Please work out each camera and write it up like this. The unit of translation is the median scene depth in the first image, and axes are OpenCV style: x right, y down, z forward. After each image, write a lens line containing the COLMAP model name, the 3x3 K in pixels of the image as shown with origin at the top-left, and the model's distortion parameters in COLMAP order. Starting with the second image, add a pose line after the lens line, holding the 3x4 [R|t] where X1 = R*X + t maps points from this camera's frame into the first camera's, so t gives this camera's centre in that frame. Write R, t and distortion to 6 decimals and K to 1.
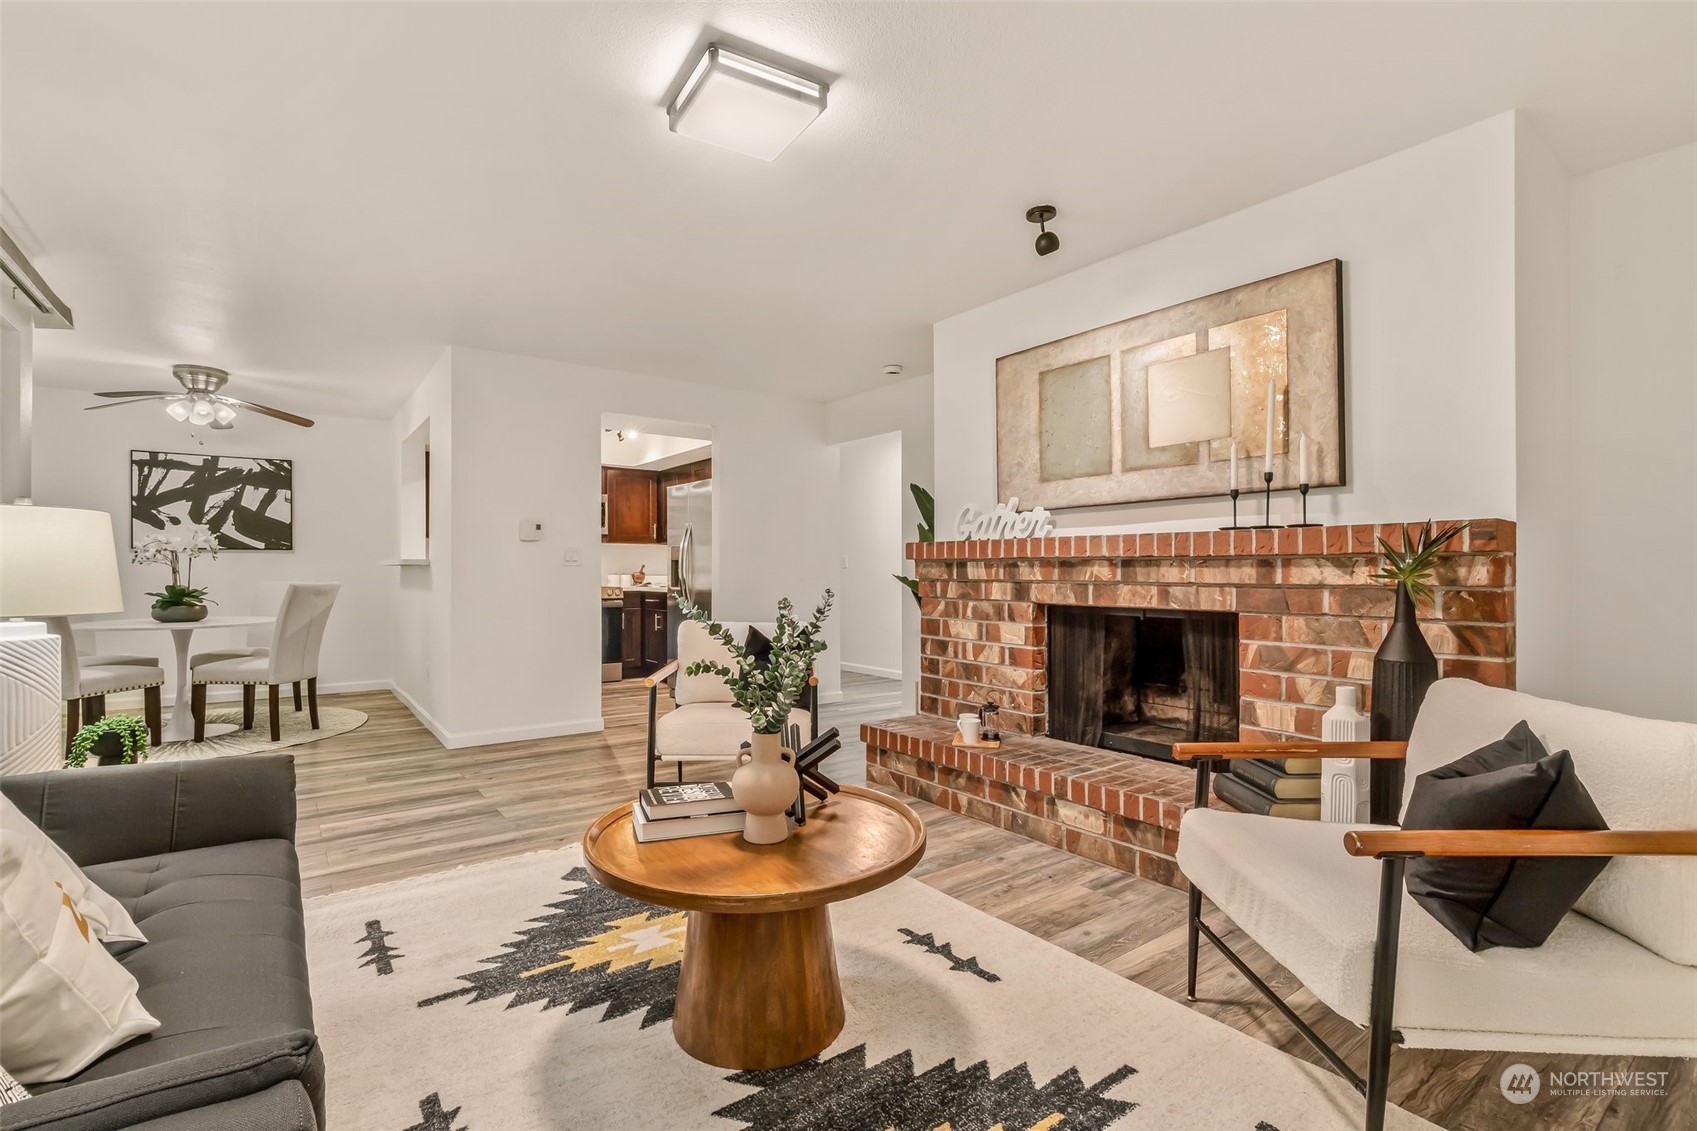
lens RADIAL K [[779.0, 0, 845.3], [0, 779.0, 569.8], [0, 0, 1]] dist [-0.002685, 0.000083]
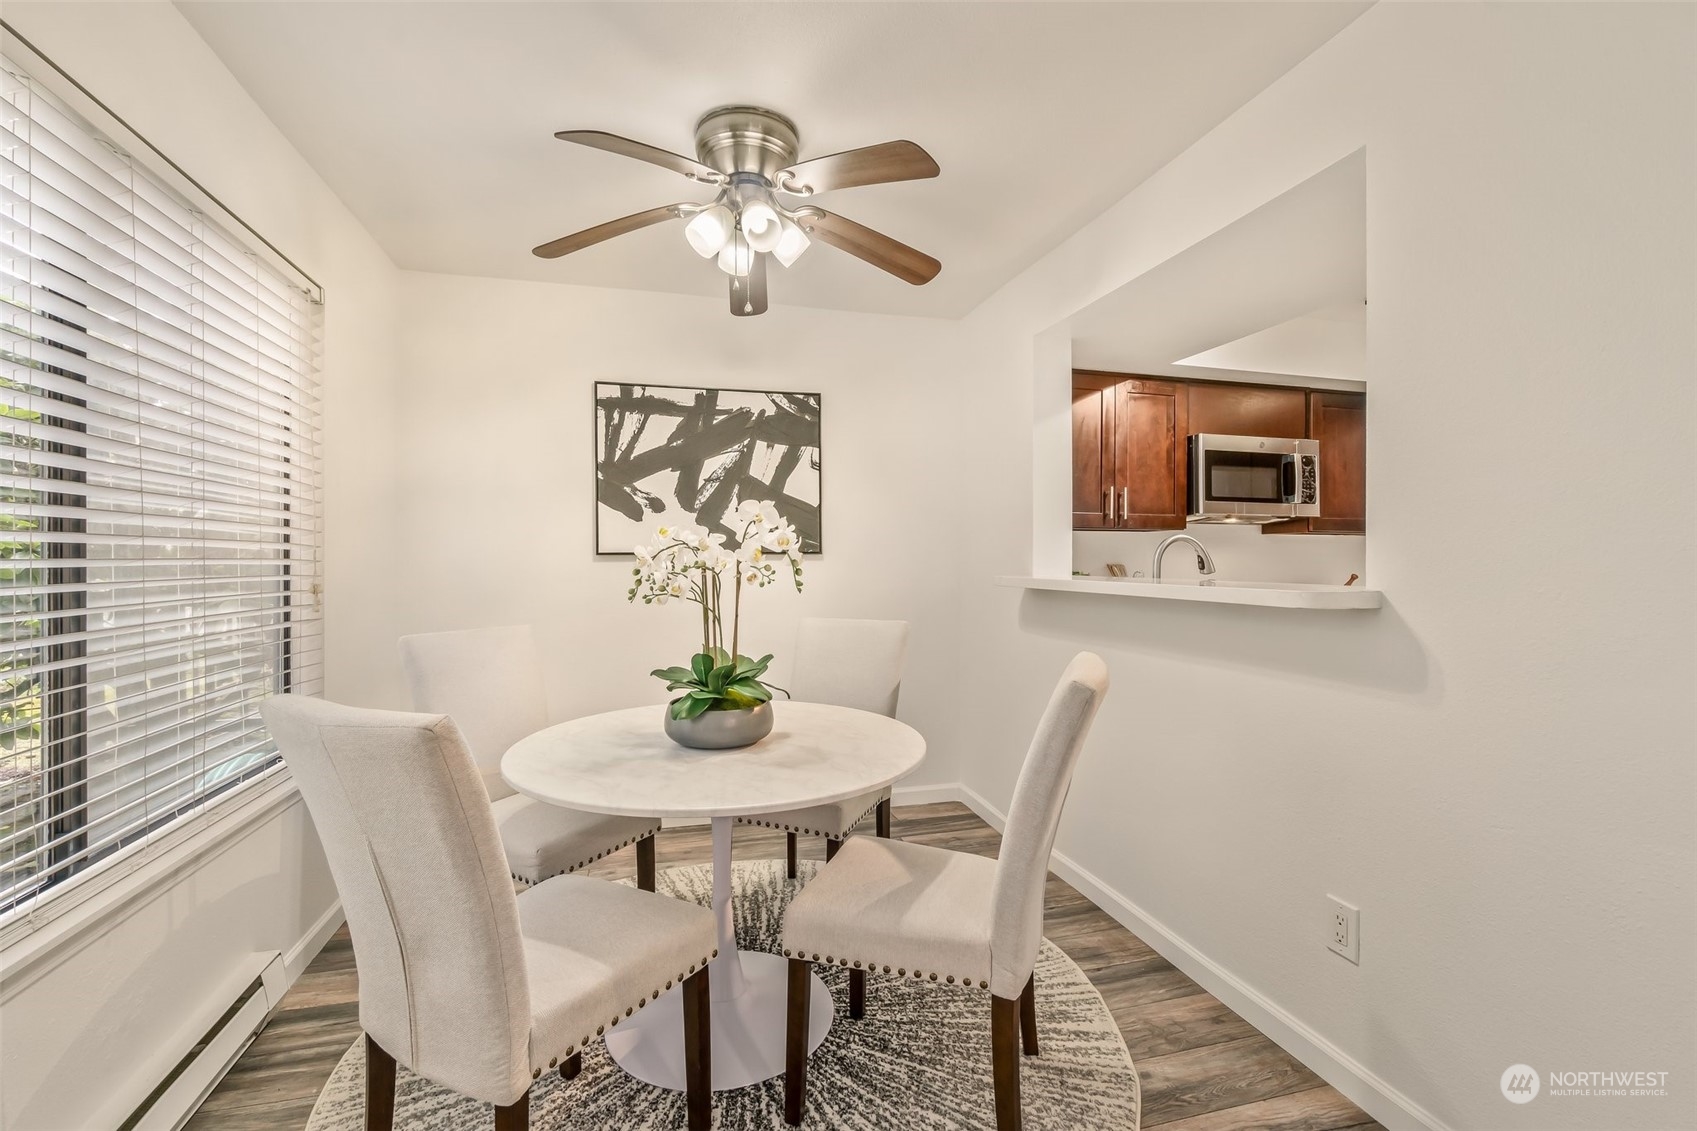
lens RADIAL K [[741.9, 0, 848.5], [0, 741.9, 565.5], [0, 0, 1]] dist [-0.001419, 0.000533]
pose [[0.932750, 0.002489, -0.360516, -0.882675], [0.001114, 0.999951, 0.009787, -0.039468], [0.360523, -0.009530, 0.932702, 0.897626]]
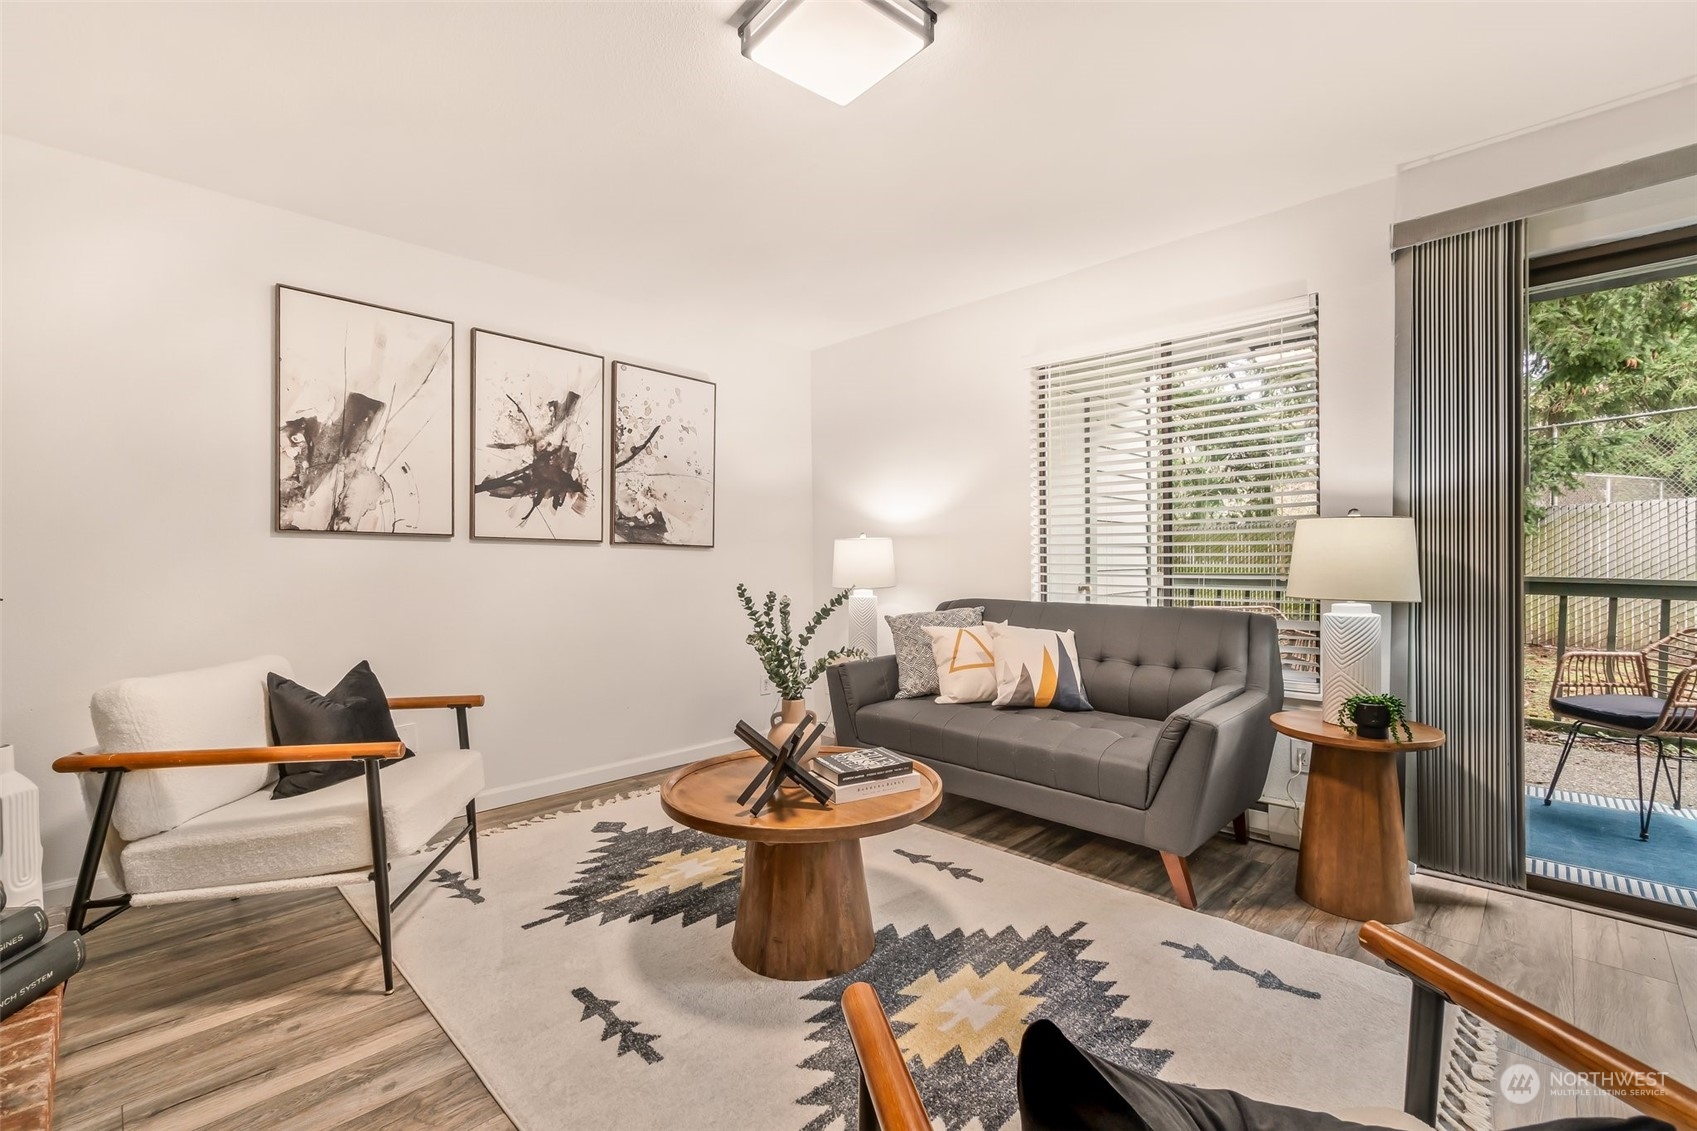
lens RADIAL K [[732.5, 0, 838.3], [0, 732.5, 570.0], [0, 0, 1]] dist [-0.004280, 0.000080]
pose [[-0.988052, 0.008025, -0.153910, 0.003209], [0.006371, 0.999917, 0.011236, -0.005077], [0.153987, 0.010121, -0.988021, 1.044304]]
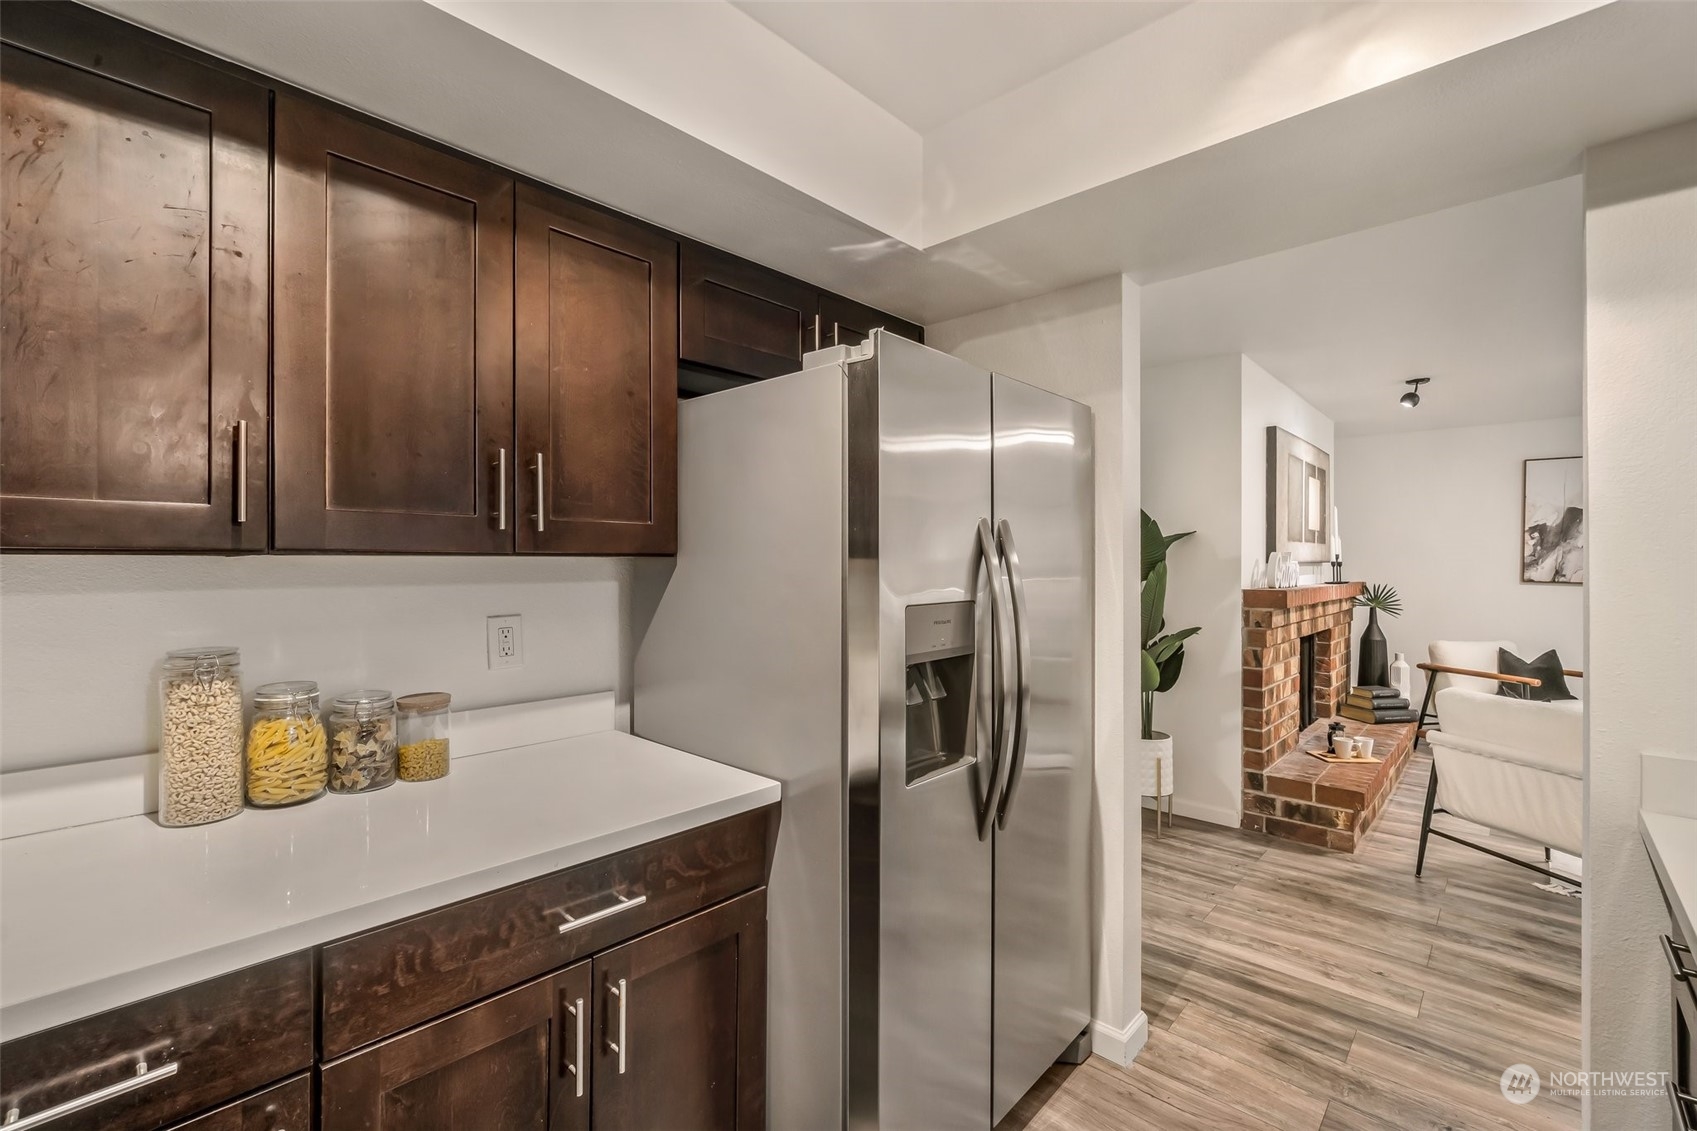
lens RADIAL K [[729.3, 0, 837.9], [0, 729.3, 561.6], [0, 0, 1]] dist [0.000322, 0.000366]
pose [[-0.179379, 0.000011, 0.983780, -0.744233], [-0.003939, 0.999992, -0.000729, -0.072498], [-0.983772, -0.004006, -0.179377, 1.847622]]
